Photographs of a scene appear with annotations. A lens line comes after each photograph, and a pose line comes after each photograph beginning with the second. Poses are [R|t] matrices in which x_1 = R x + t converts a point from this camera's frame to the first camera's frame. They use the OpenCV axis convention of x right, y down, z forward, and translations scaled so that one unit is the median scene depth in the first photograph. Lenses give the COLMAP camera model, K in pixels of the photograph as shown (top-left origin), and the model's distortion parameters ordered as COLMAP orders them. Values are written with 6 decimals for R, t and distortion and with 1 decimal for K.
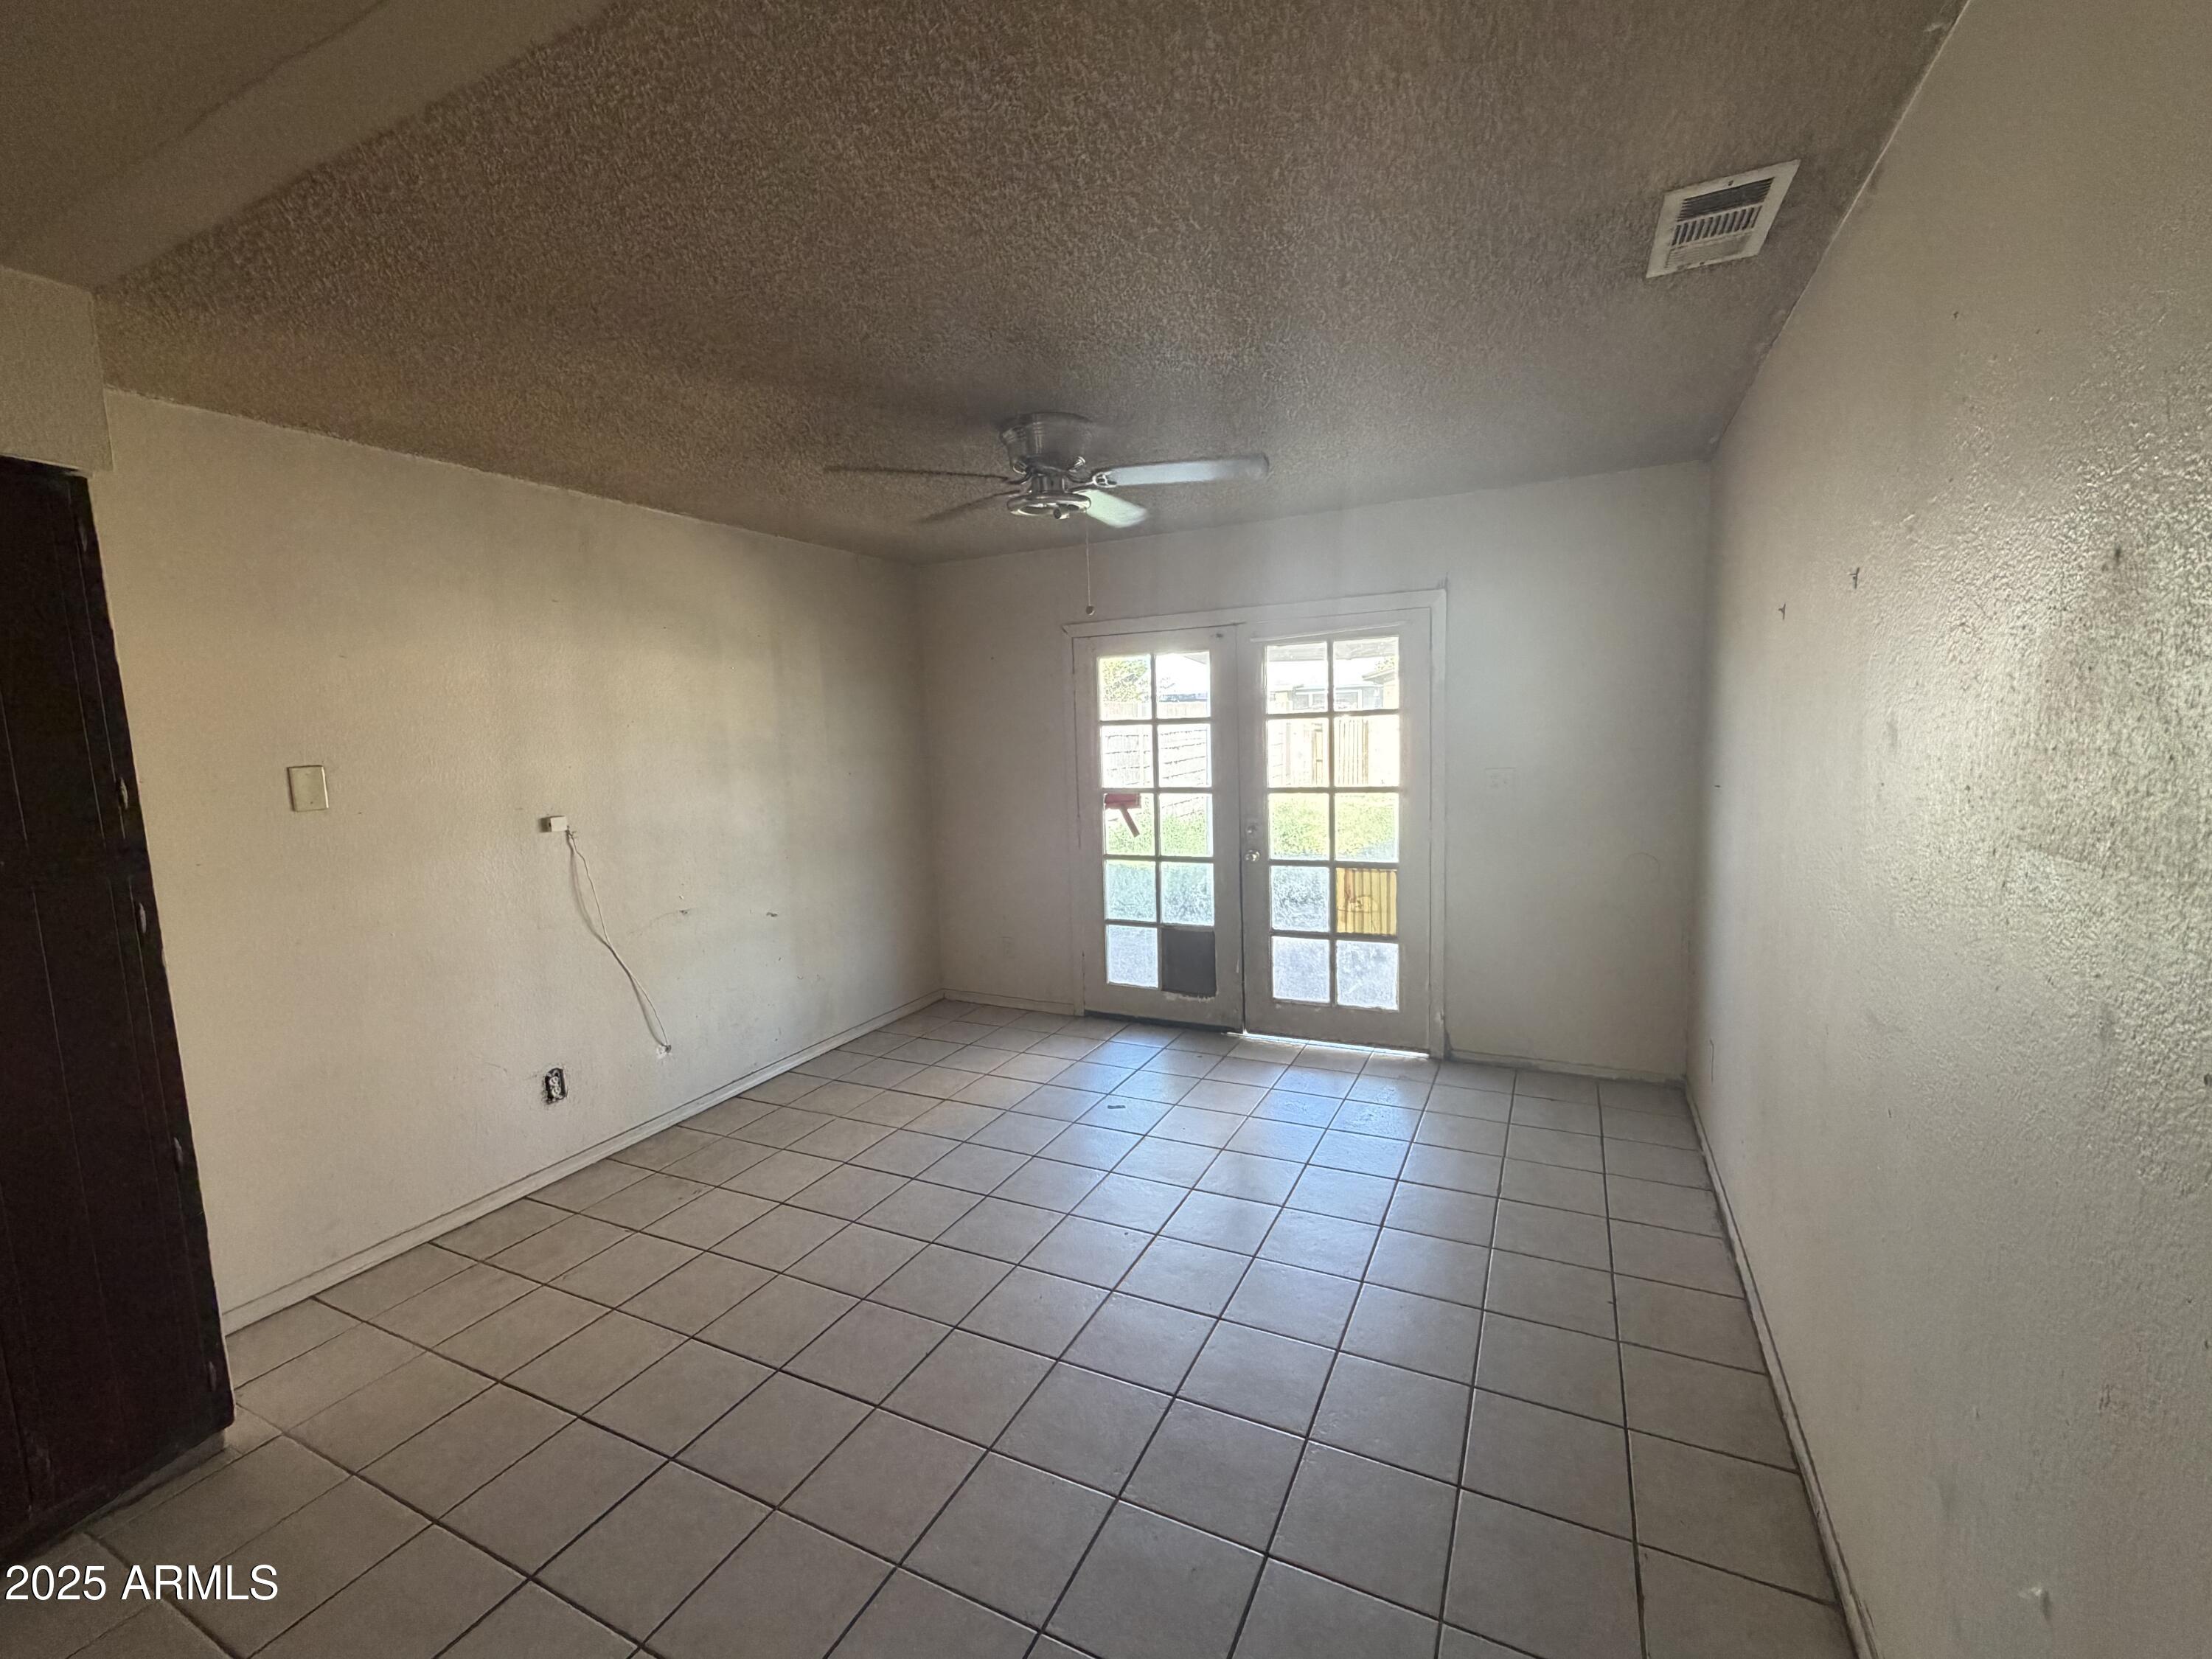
lens RADIAL K [[919.1, 0, 1103.0], [0, 919.1, 830.5], [0, 0, 1]] dist [0.001950, 0.000096]
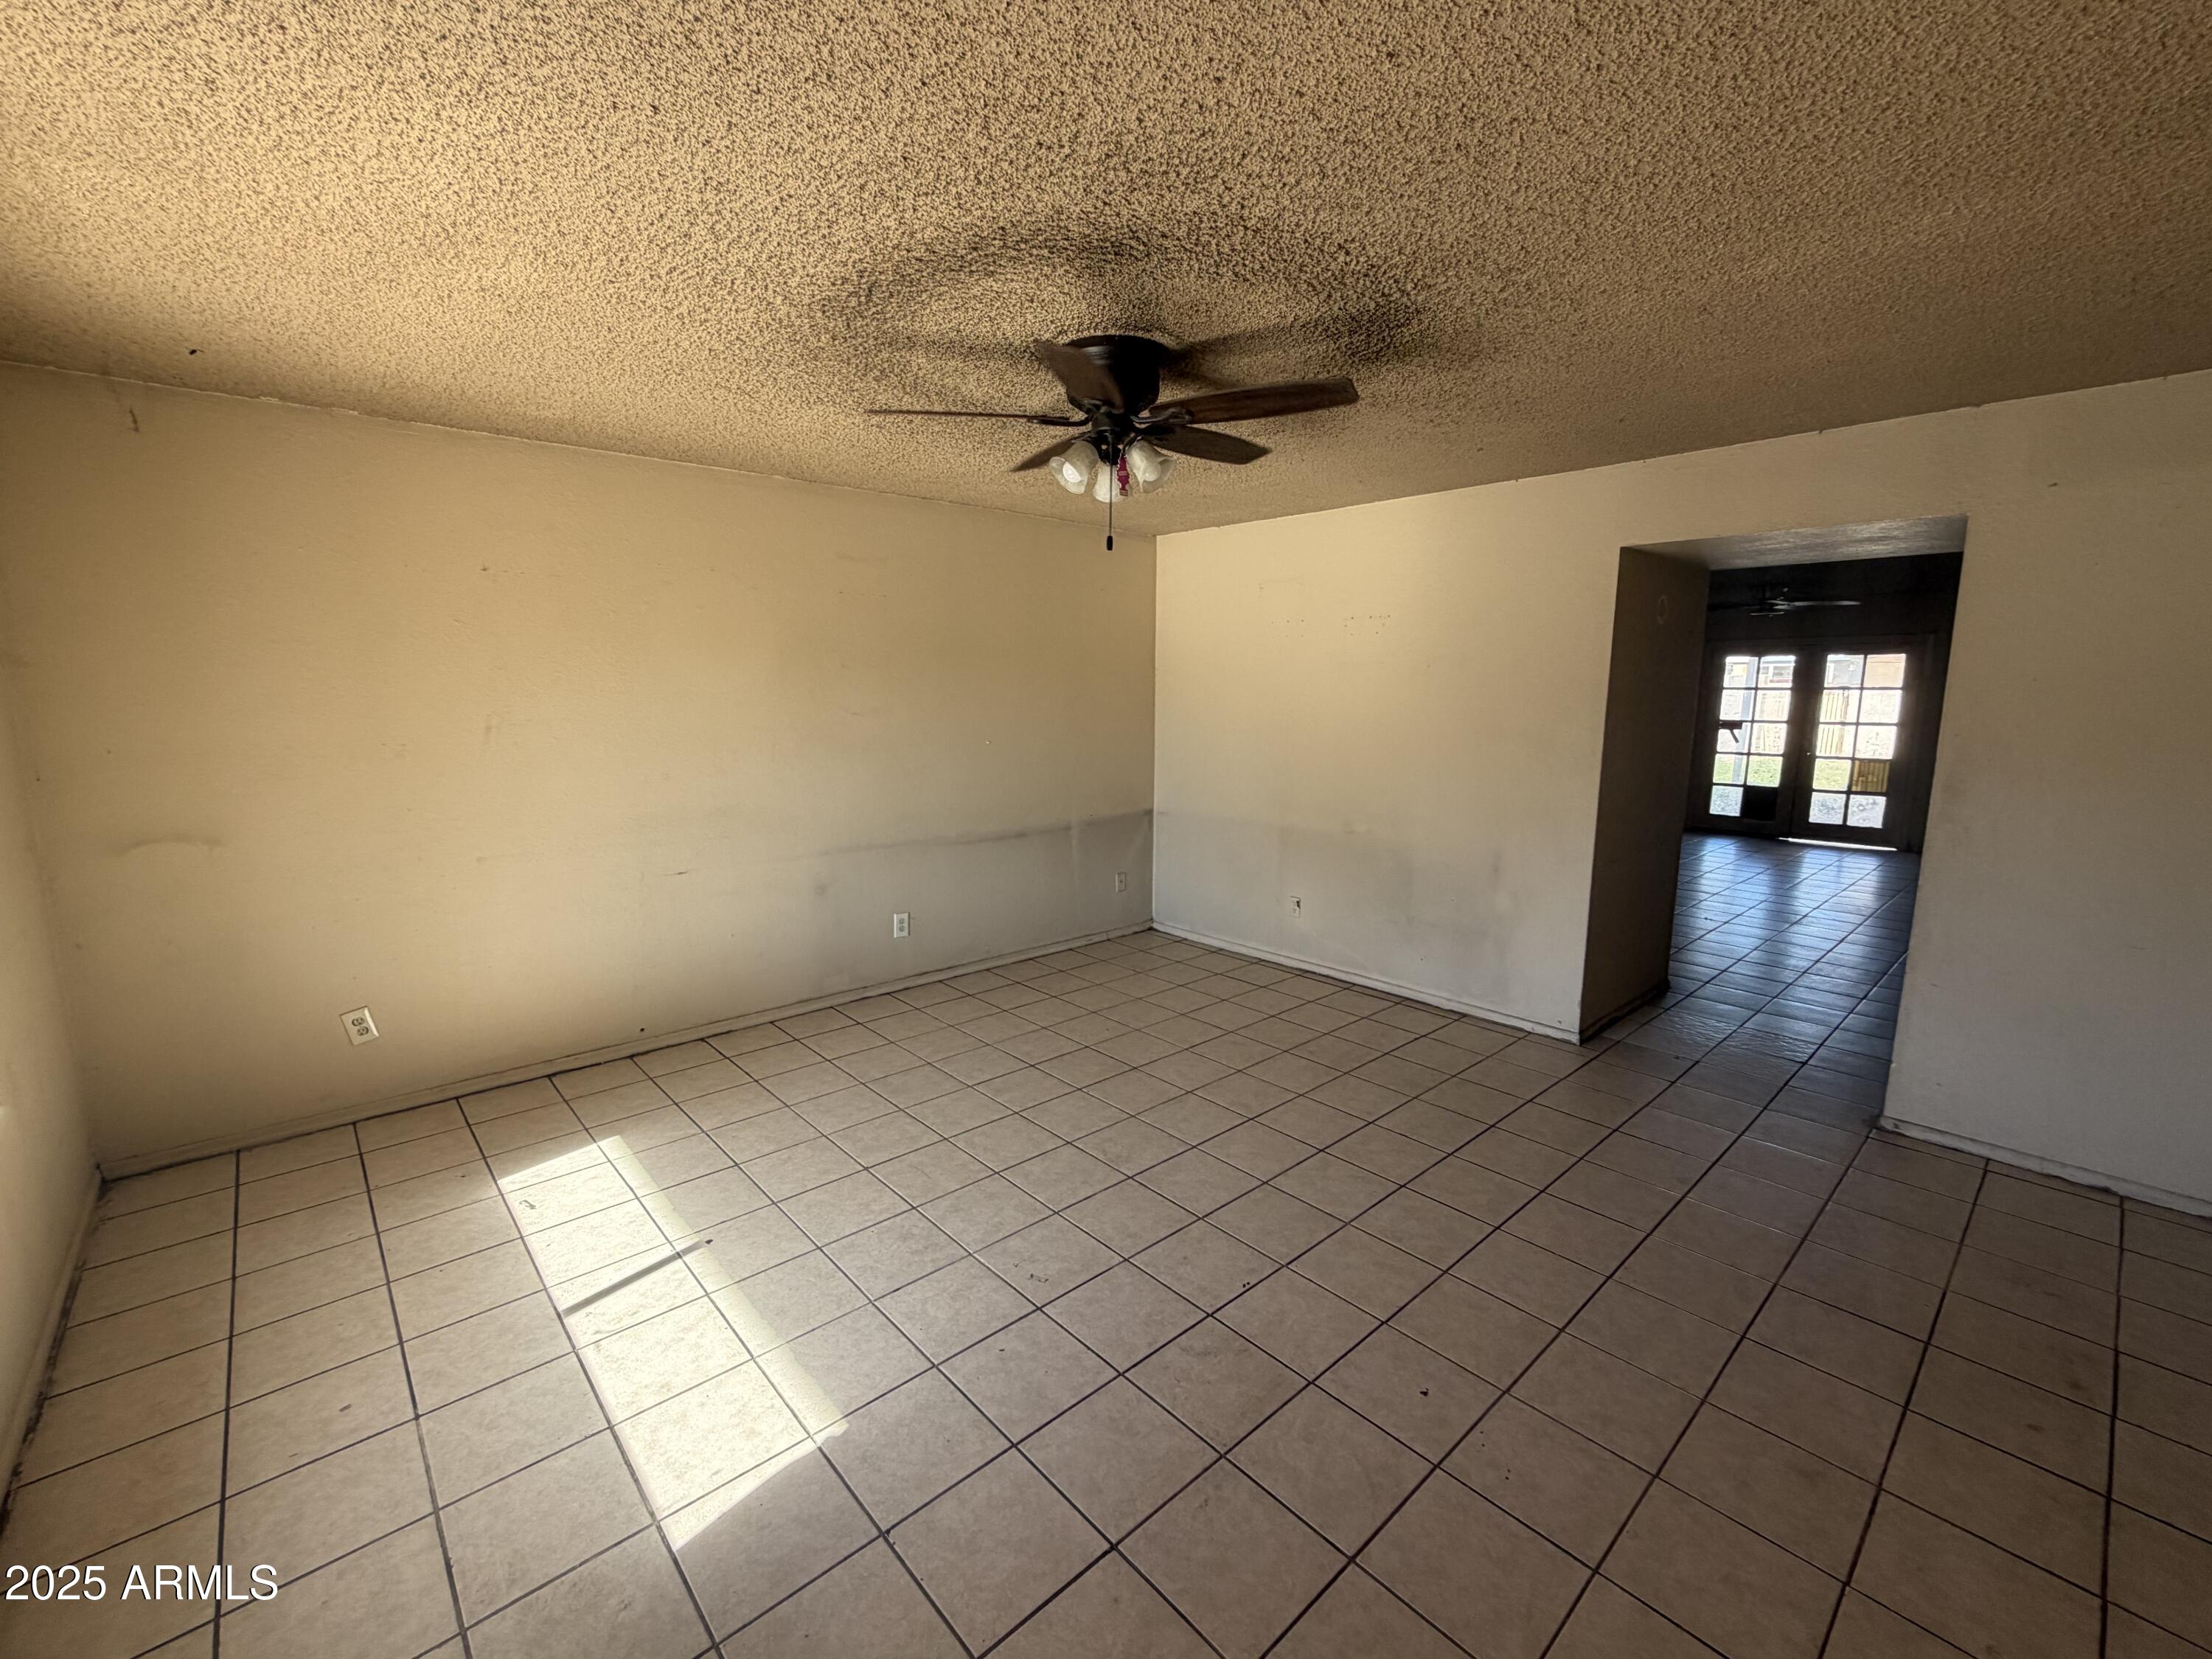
lens RADIAL K [[919.1, 0, 1100.8], [0, 919.1, 834.8], [0, 0, 1]] dist [0.001950, 0.000096]
pose [[0.920233, 0.094084, -0.379893, -0.508218], [-0.064977, 0.993931, 0.088760, 0.129218], [0.385939, -0.056996, 0.920762, -1.588186]]
